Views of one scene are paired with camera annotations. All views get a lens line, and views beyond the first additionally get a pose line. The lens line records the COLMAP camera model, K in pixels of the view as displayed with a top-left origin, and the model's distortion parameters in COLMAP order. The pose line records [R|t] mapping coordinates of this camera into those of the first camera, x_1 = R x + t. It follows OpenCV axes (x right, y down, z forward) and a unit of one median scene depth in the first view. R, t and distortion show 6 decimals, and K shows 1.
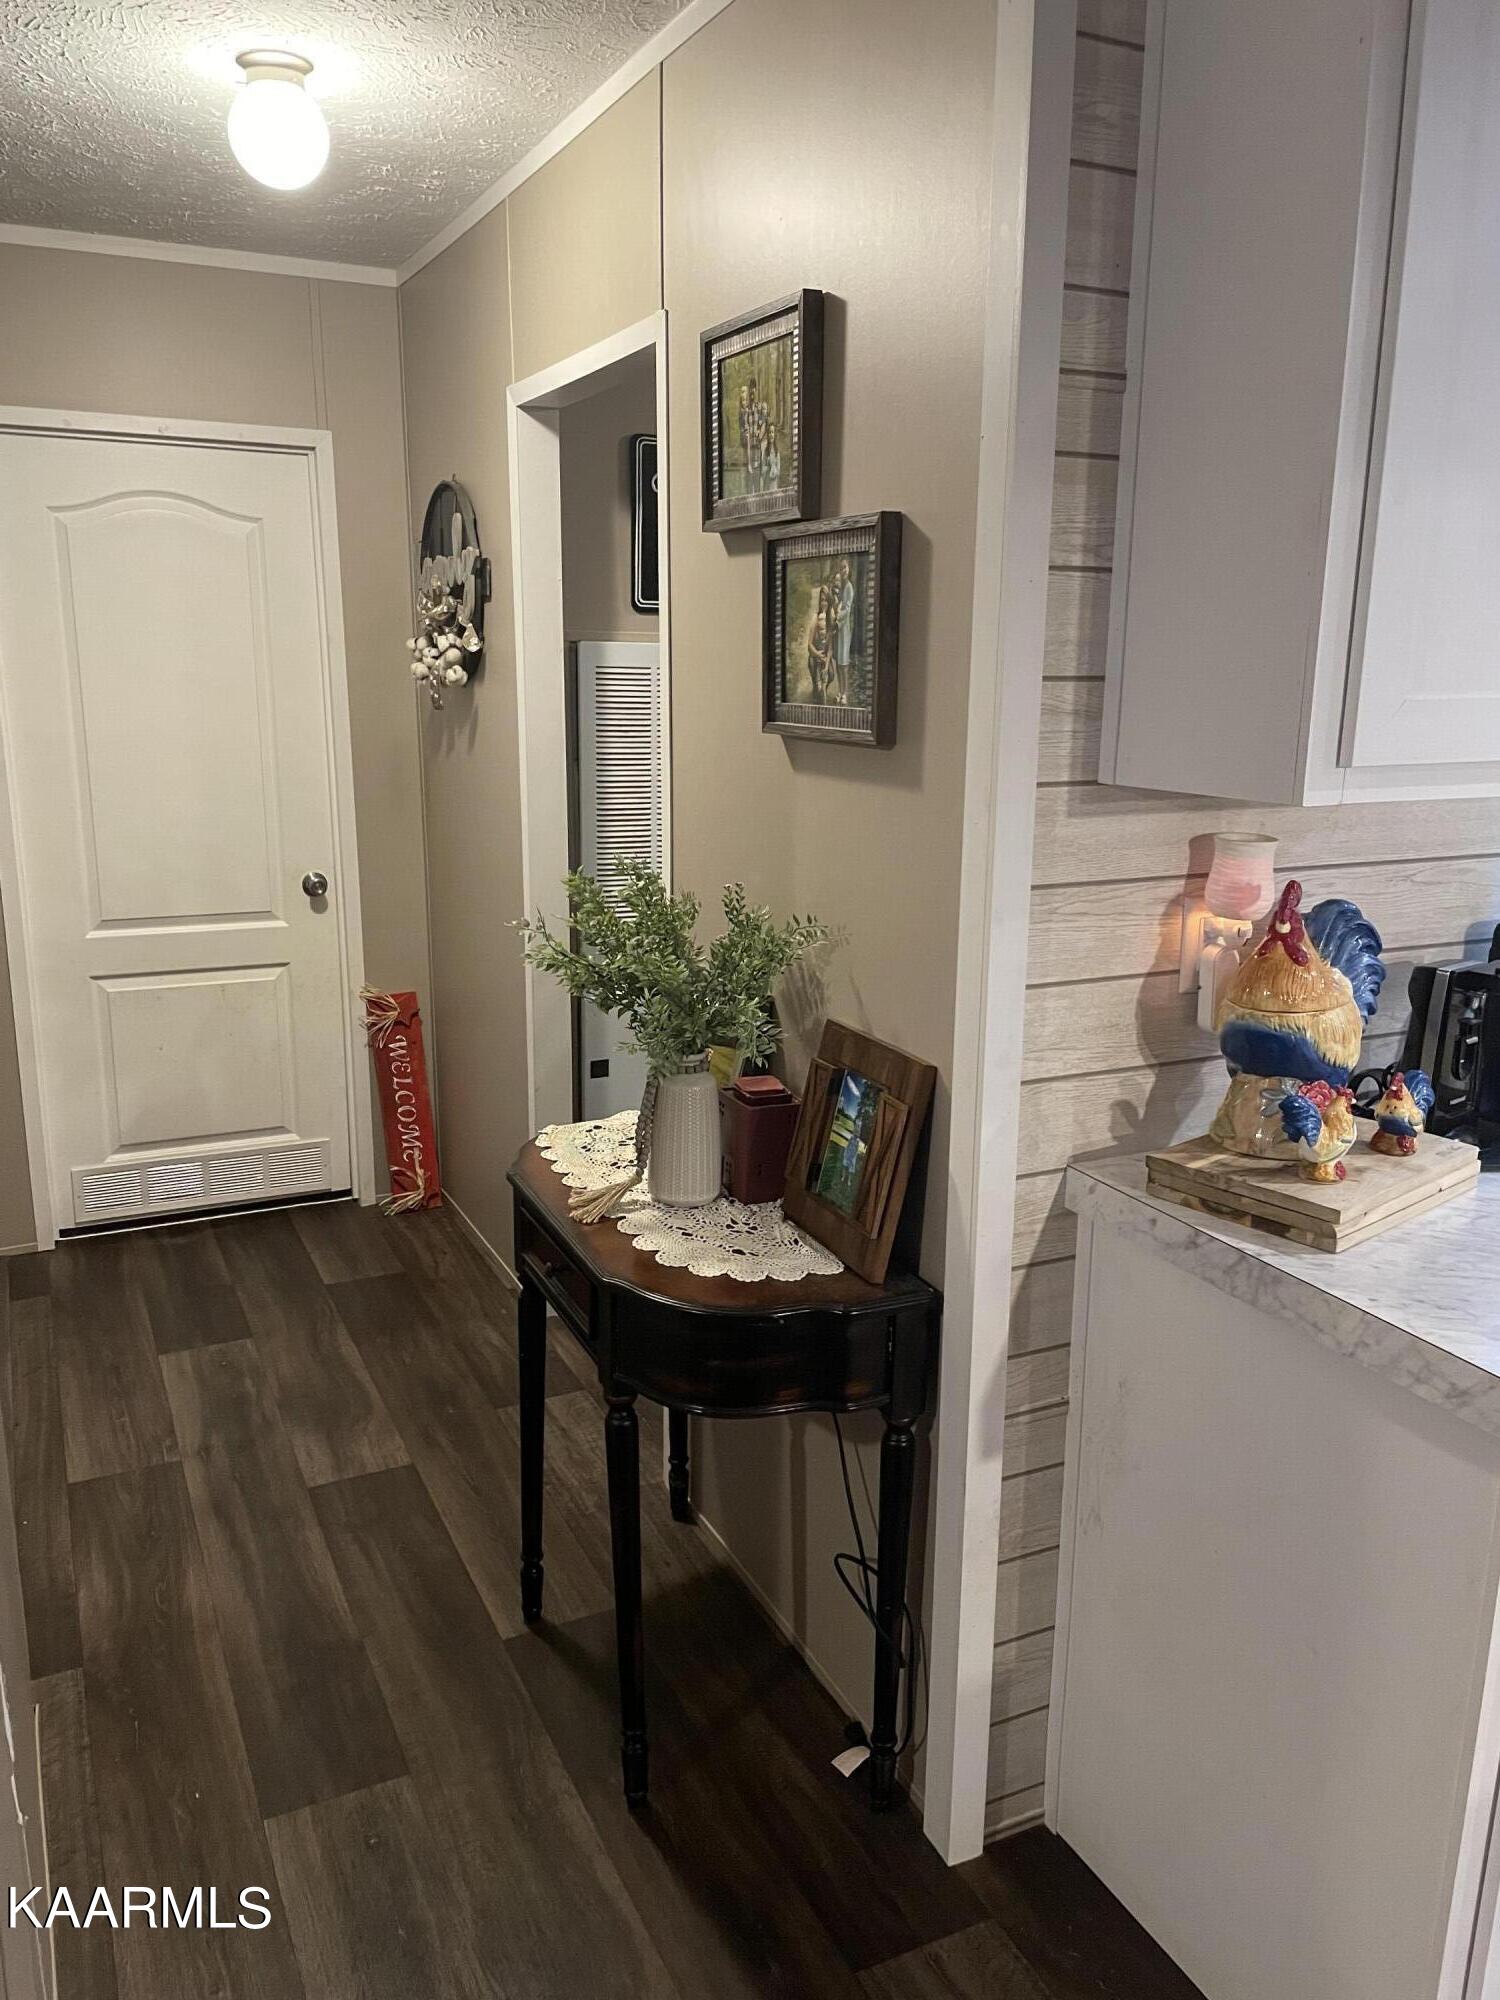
lens RADIAL K [[1506.6, 0, 776.0], [0, 1506.6, 1013.0], [0, 0, 1]] dist [0.108818, -0.159439]
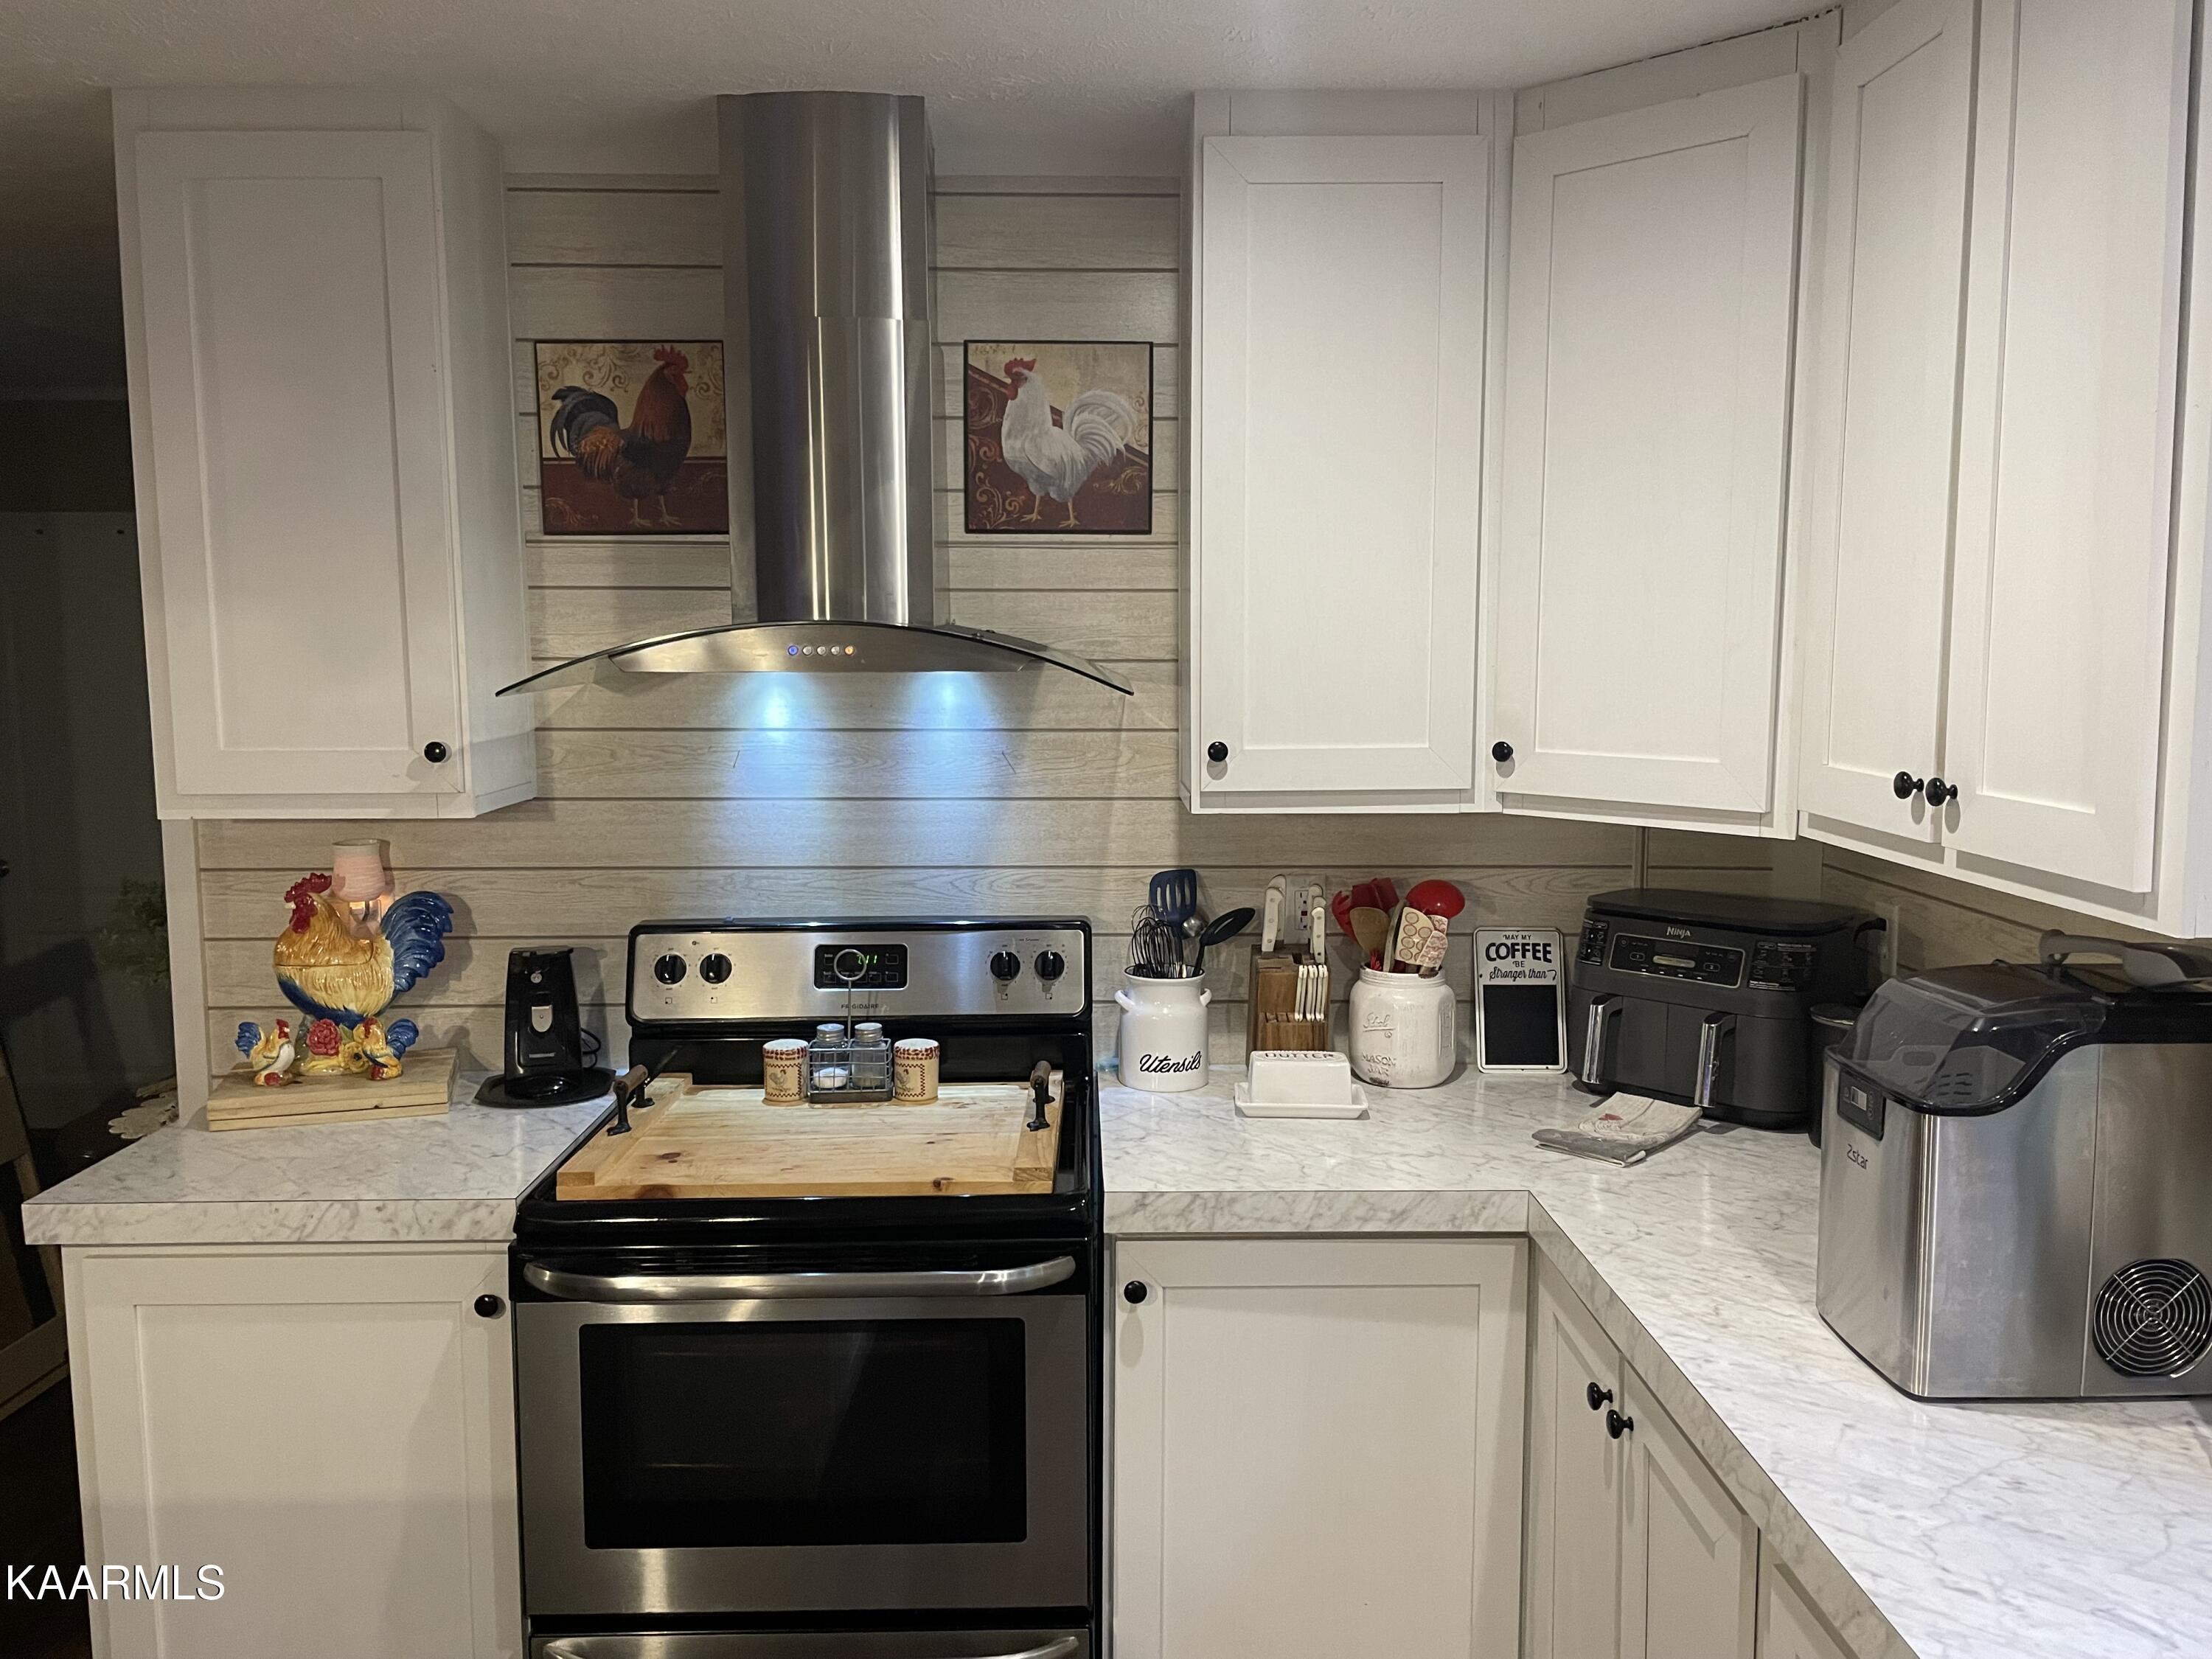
lens RADIAL K [[1666.3, 0, 1106.0], [0, 1666.3, 829.5], [0, 0, 1]] dist [0.108818, -0.159439]
pose [[0.904160, 0.034521, -0.425797, 1.653011], [-0.086610, 0.990843, -0.103582, -0.028000], [0.418323, 0.130533, 0.898870, -0.103541]]
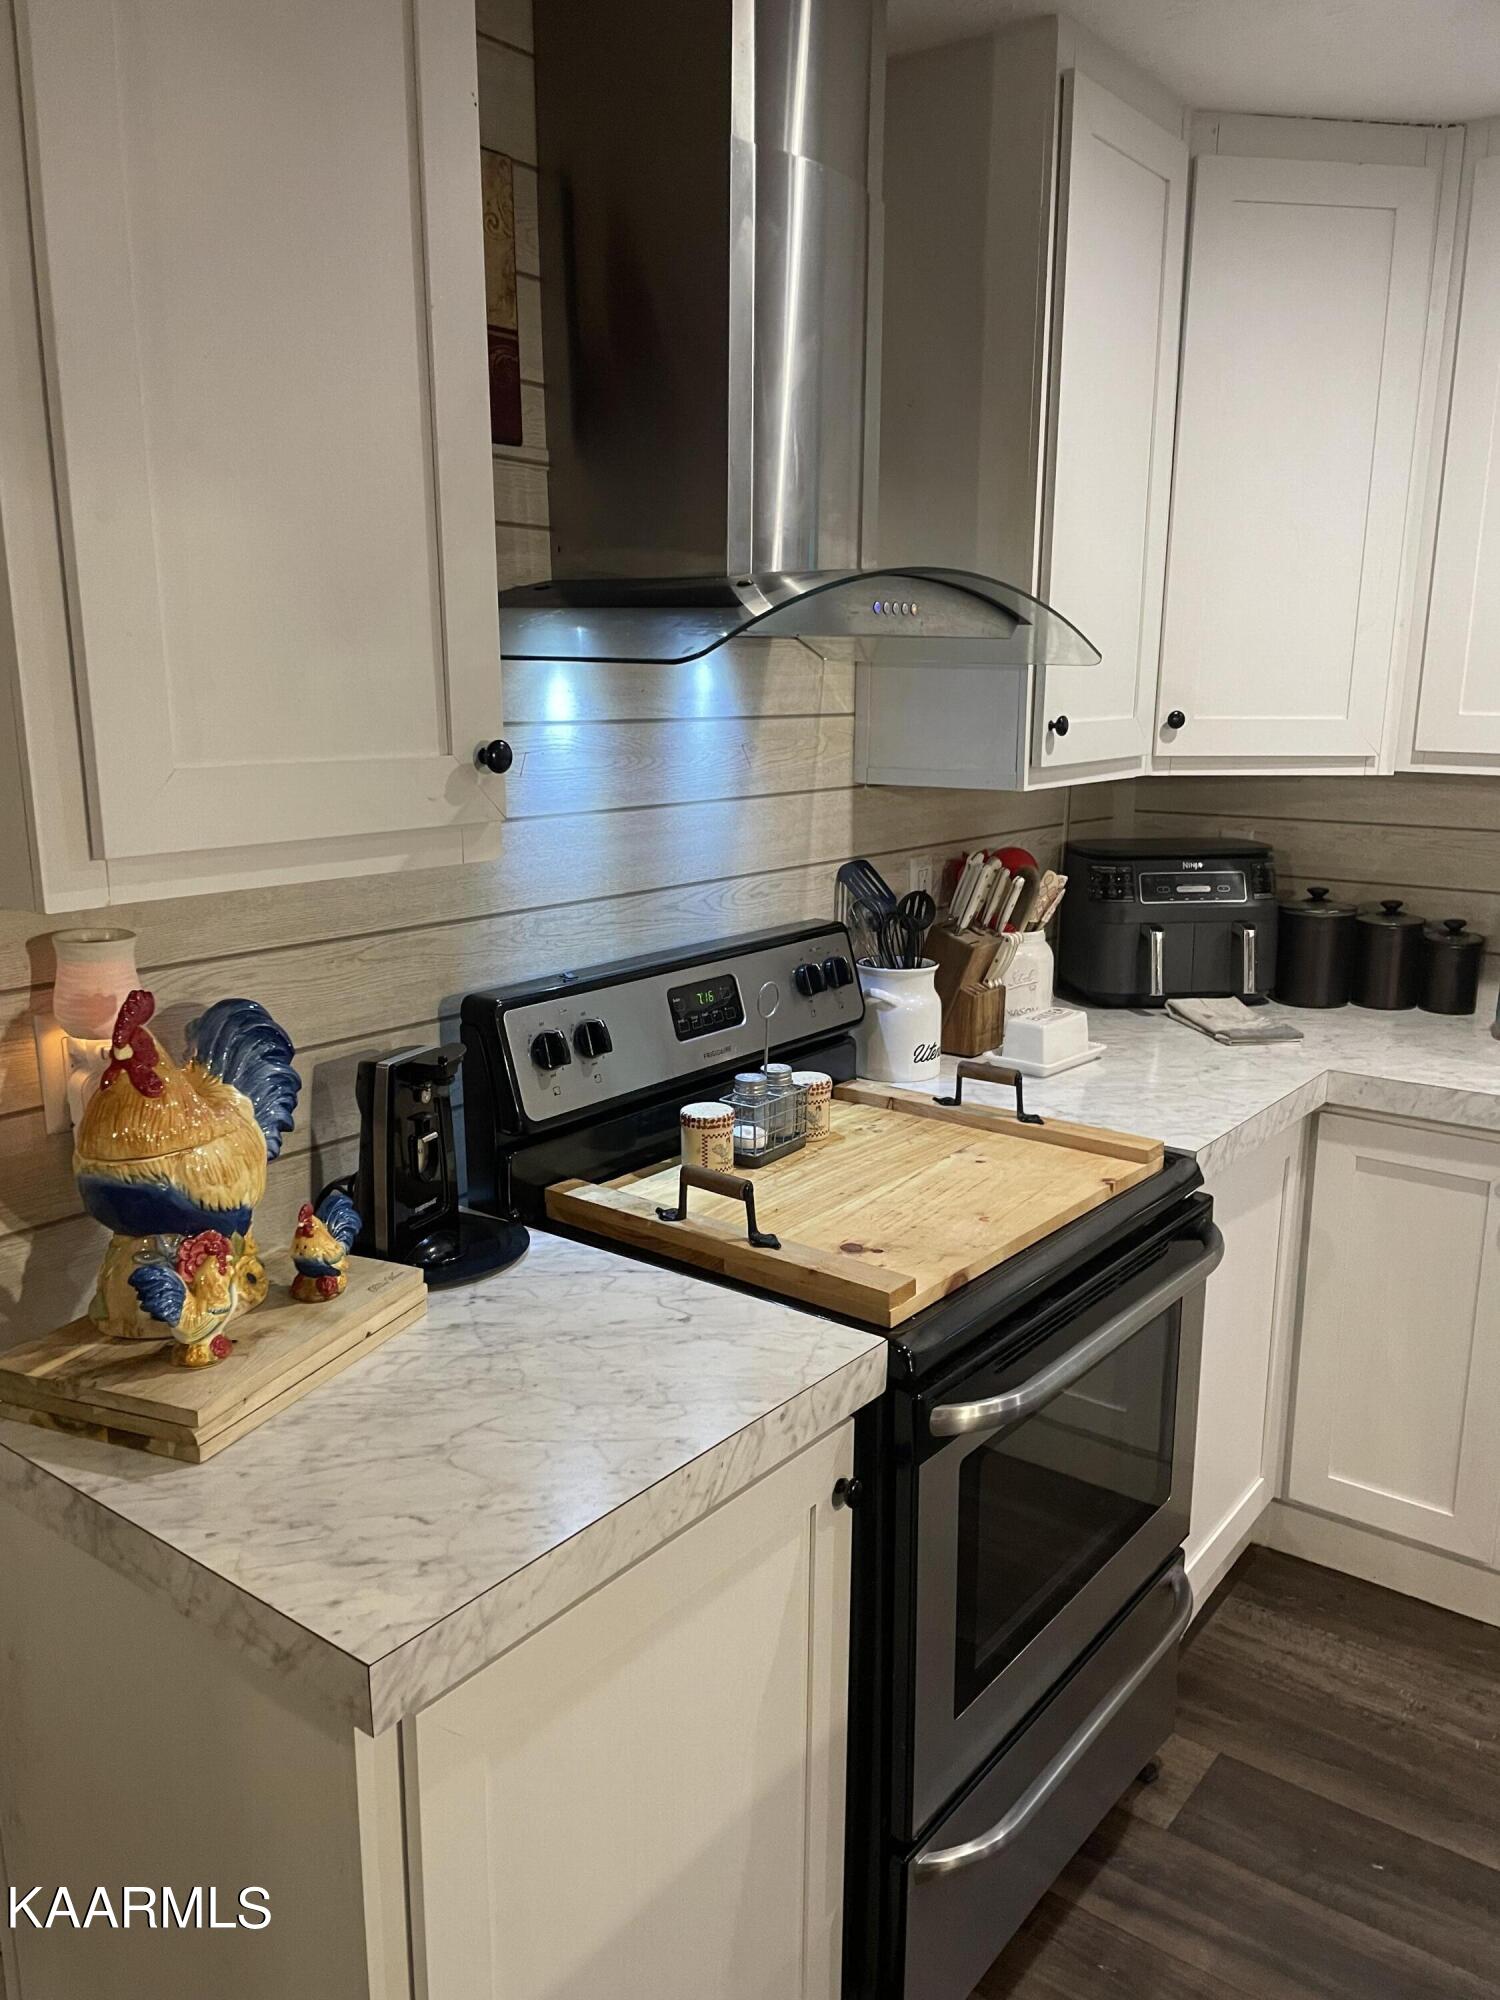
lens RADIAL K [[1502.1, 0, 740.5], [0, 1502.1, 1014.7], [0, 0, 1]] dist [0.116587, -0.151139]
pose [[0.903079, -0.105974, 0.416194, 0.290326], [0.110423, 0.993794, 0.013445, -0.049747], [-0.415036, 0.033815, 0.909177, 0.142186]]
